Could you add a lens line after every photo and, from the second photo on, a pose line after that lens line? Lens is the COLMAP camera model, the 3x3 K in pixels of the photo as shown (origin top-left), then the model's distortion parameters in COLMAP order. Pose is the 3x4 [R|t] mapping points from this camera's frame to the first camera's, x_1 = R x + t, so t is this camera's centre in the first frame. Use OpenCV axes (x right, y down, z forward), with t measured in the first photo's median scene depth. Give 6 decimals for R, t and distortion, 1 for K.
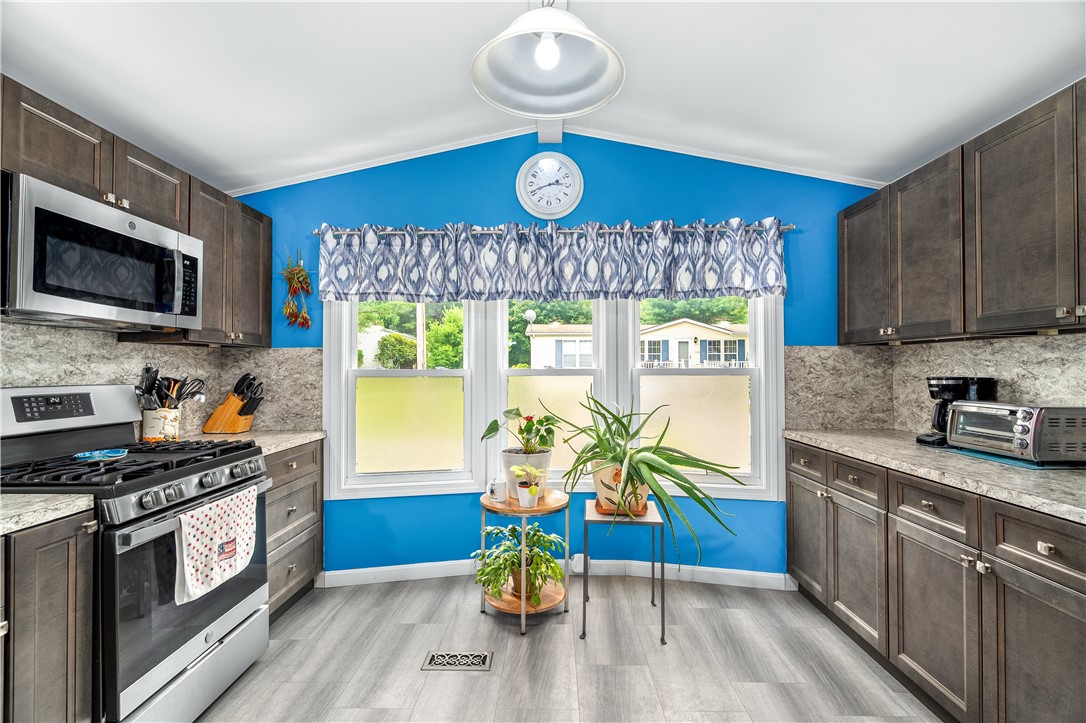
lens RADIAL K [[487.9, 0, 532.9], [0, 487.9, 368.0], [0, 0, 1]] dist [-0.000531, -0.000632]
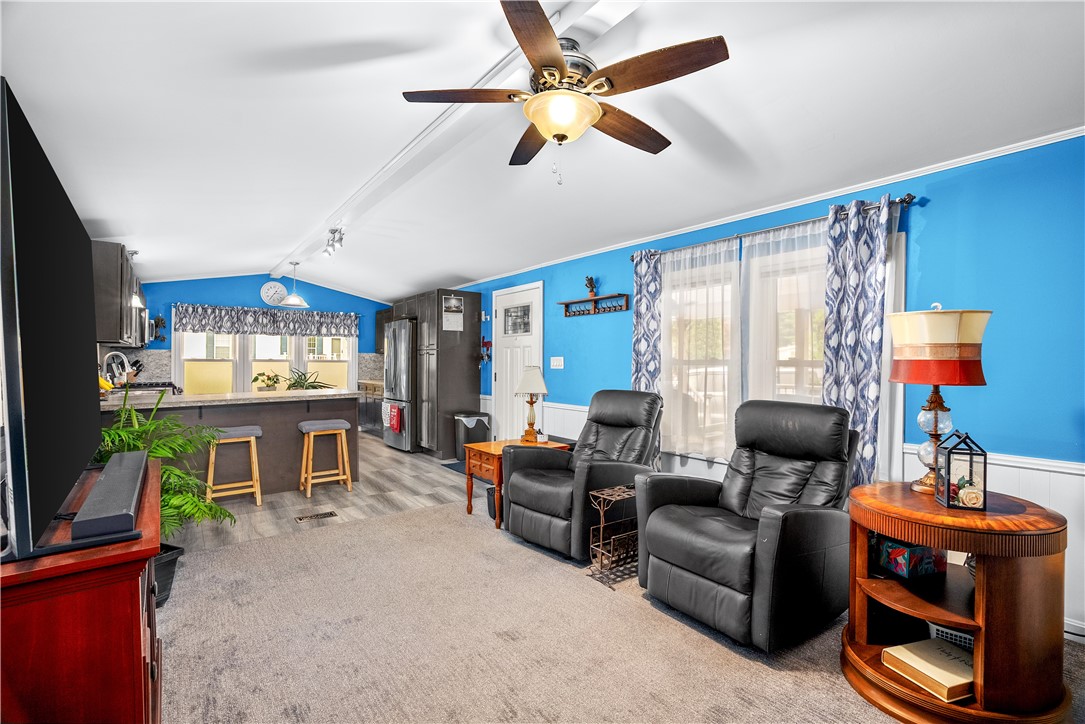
lens RADIAL K [[490.1, 0, 542.5], [0, 490.1, 362.0], [0, 0, 1]] dist [-0.001523, -0.001719]
pose [[0.771053, 0.007667, 0.636725, -0.583044], [-0.009331, 0.999956, -0.000741, 0.004547], [-0.636703, -0.005370, 0.771091, -2.219766]]
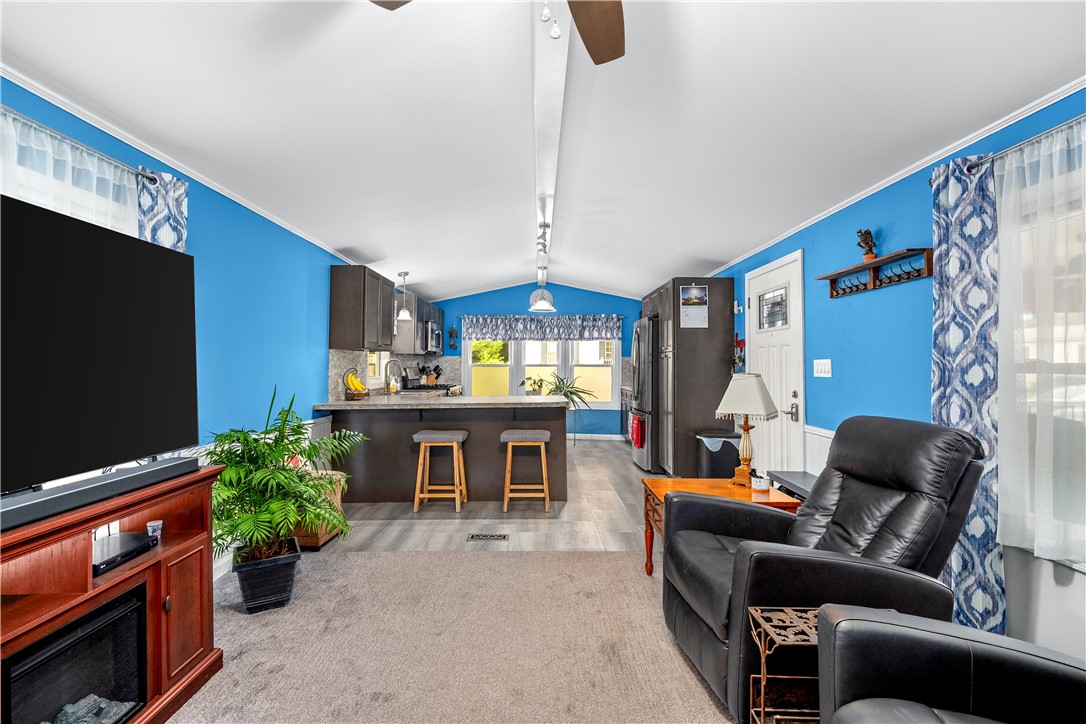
lens RADIAL K [[506.3, 0, 540.0], [0, 506.3, 351.1], [0, 0, 1]] dist [-0.001241, 0.000261]
pose [[0.999179, 0.008612, 0.039578, -0.093591], [-0.007622, 0.999656, -0.025095, -0.000244], [-0.039780, 0.024773, 0.998901, -2.059299]]
